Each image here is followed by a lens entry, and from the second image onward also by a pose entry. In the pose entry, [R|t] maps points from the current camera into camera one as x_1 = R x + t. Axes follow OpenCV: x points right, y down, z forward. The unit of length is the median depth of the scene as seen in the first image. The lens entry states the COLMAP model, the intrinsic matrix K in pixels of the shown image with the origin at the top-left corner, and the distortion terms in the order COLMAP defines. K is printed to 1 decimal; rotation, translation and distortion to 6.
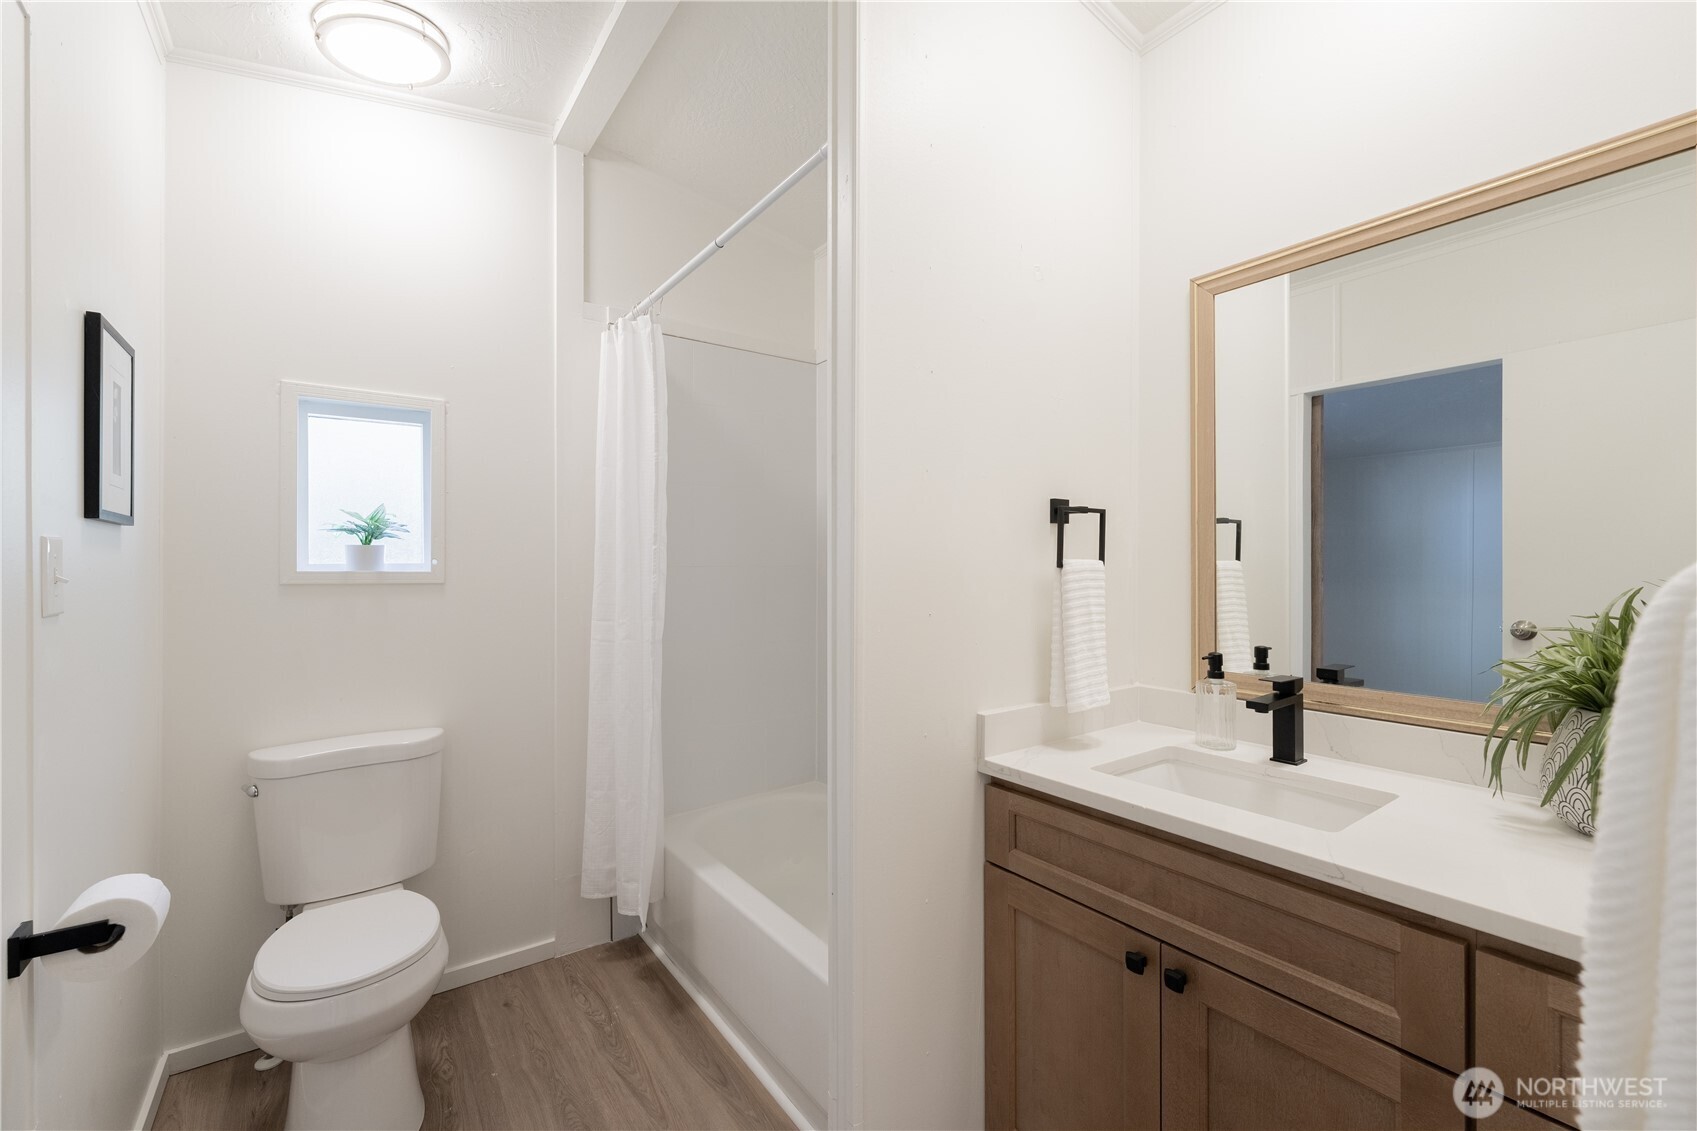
lens RADIAL K [[697.0, 0, 845.0], [0, 697.0, 562.5], [0, 0, 1]] dist [0.003589, -0.000863]
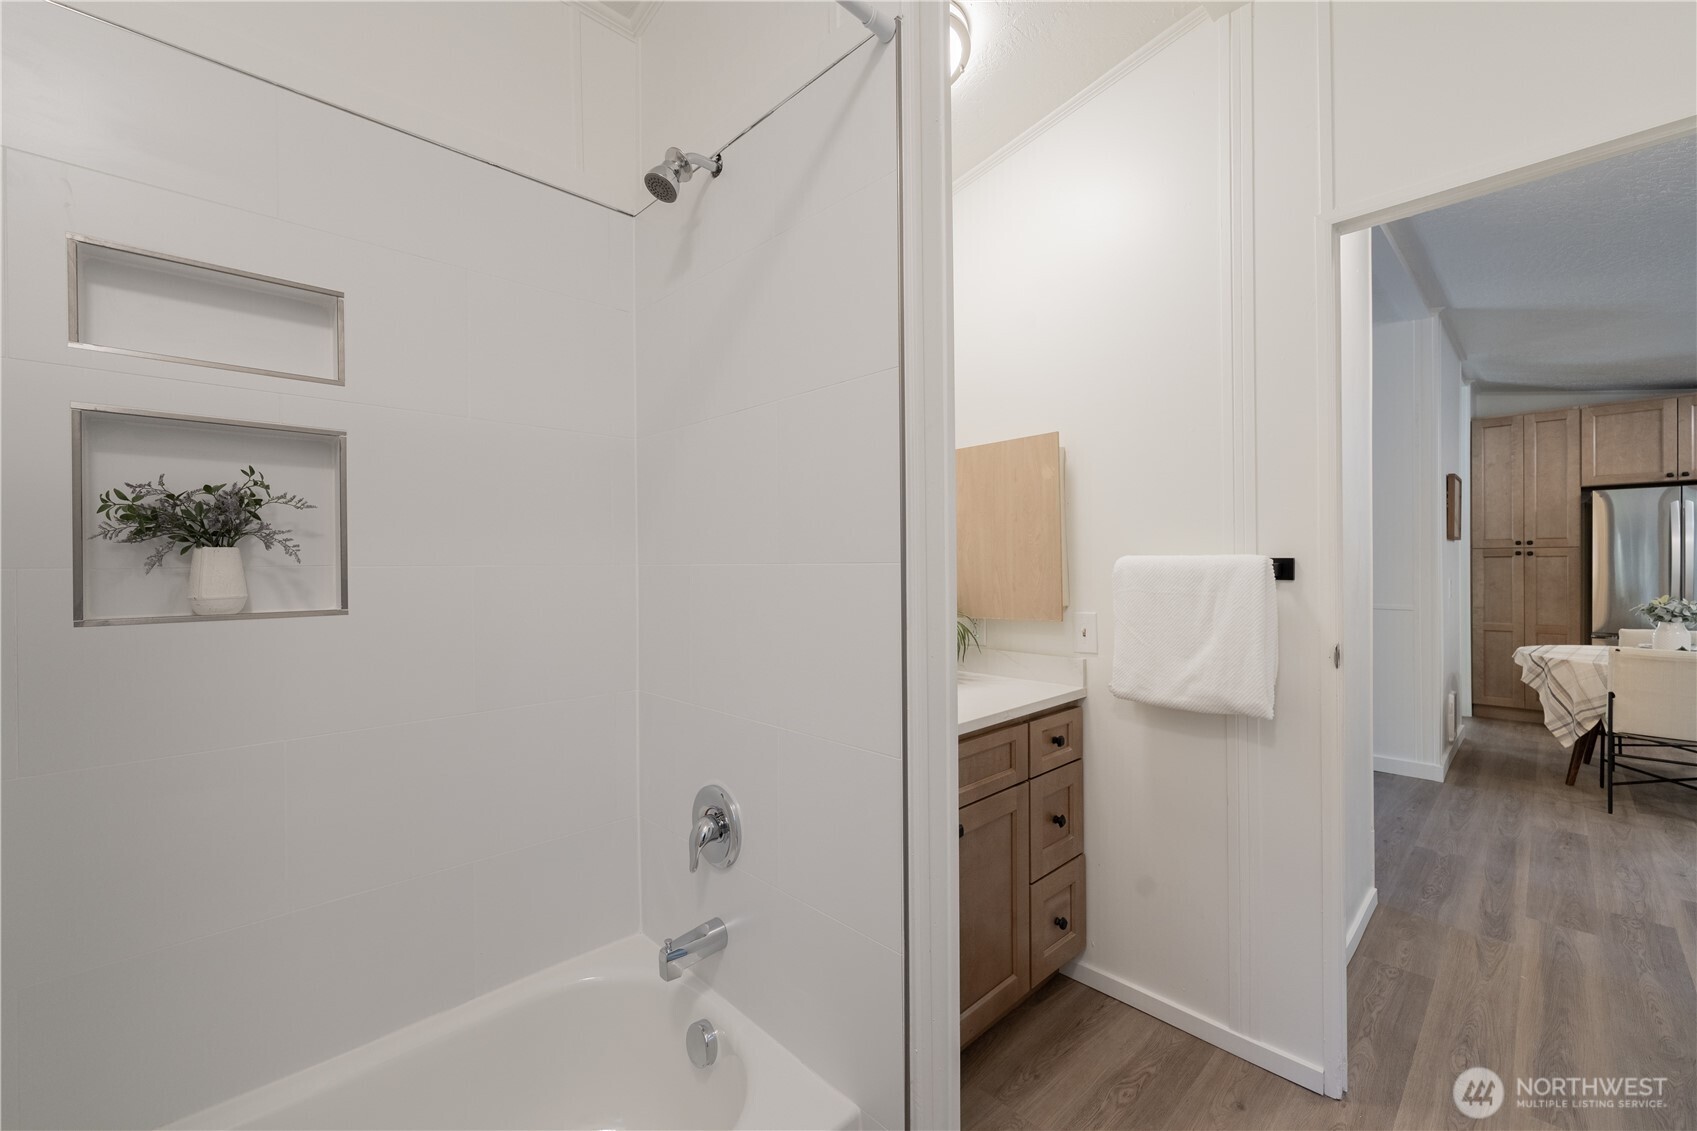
lens RADIAL K [[697.0, 0, 849.9], [0, 697.0, 566.1], [0, 0, 1]] dist [0.003589, -0.000863]
pose [[-0.145350, 0.001657, 0.989379, -0.858075], [0.007164, 0.999974, -0.000623, 0.013384], [-0.989354, 0.006998, -0.145359, 1.237228]]
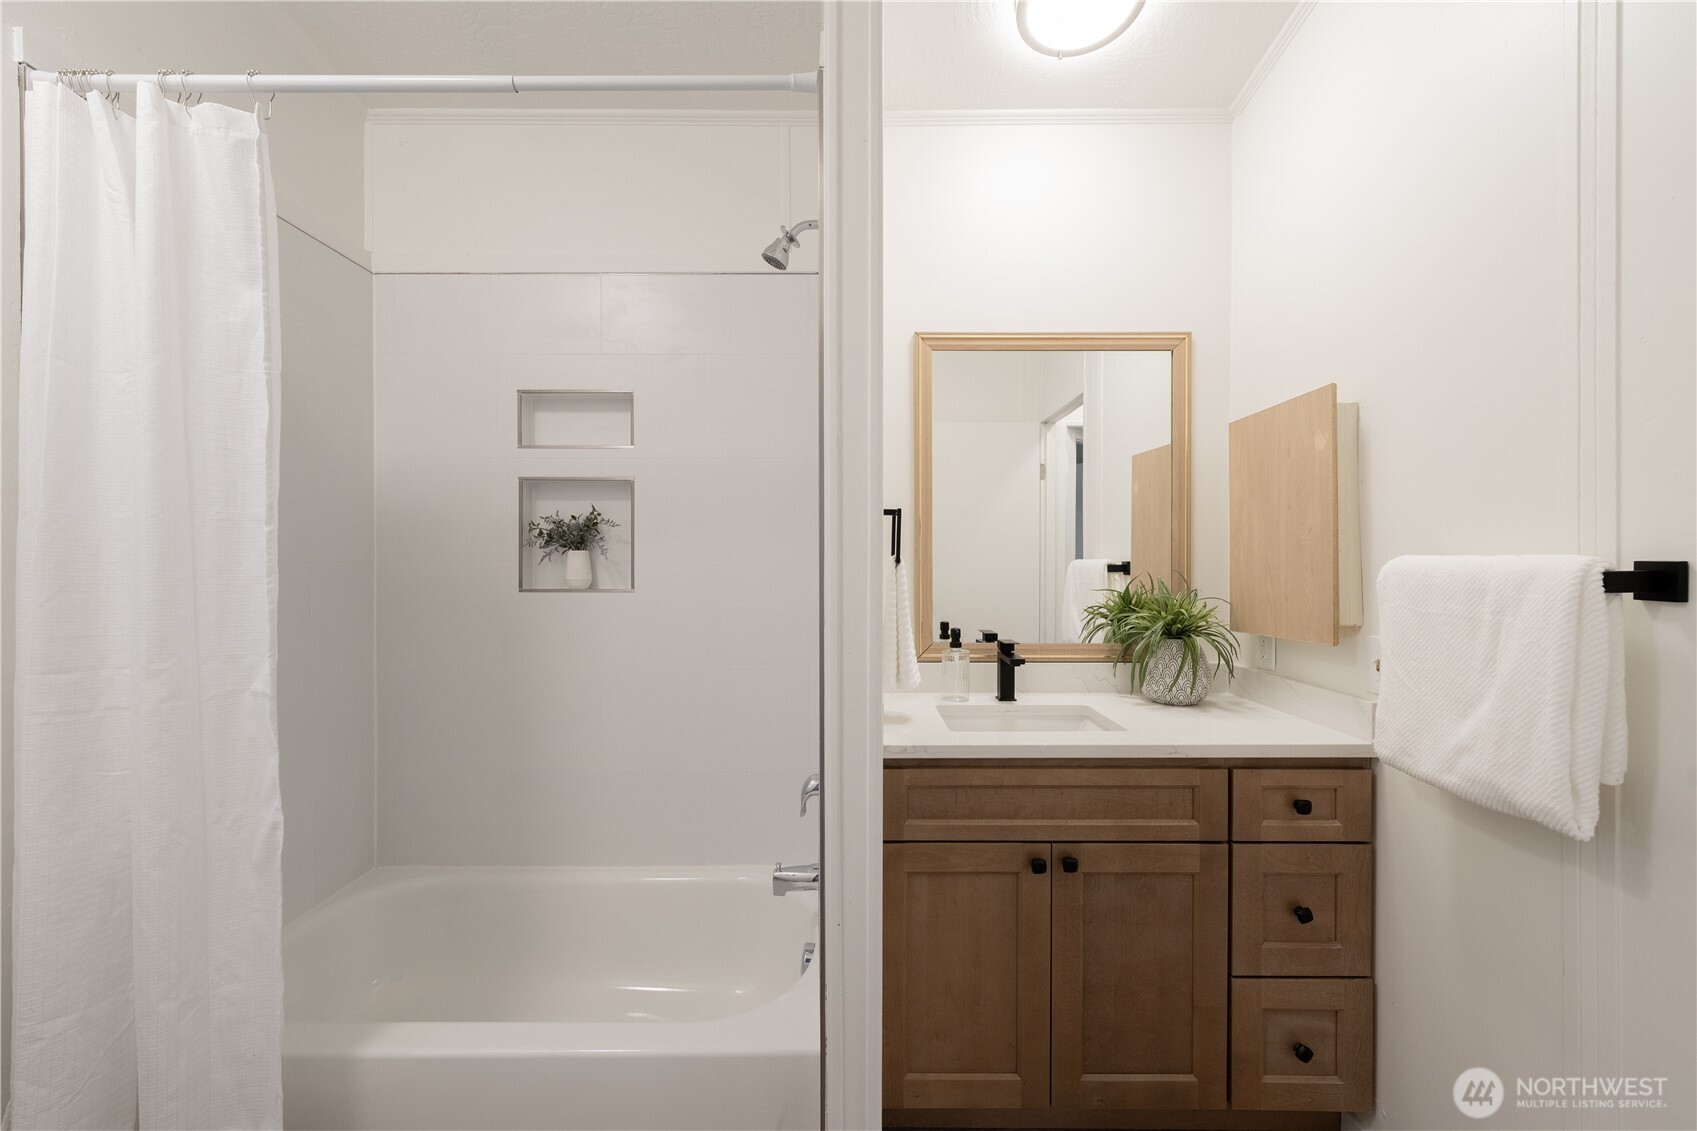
lens RADIAL K [[697.0, 0, 836.2], [0, 697.0, 566.2], [0, 0, 1]] dist [0.003589, -0.000863]
pose [[0.591996, -0.002325, 0.805937, -0.766126], [-0.004445, 0.999971, 0.006149, 0.006739], [-0.805929, -0.007222, 0.591969, 0.481804]]
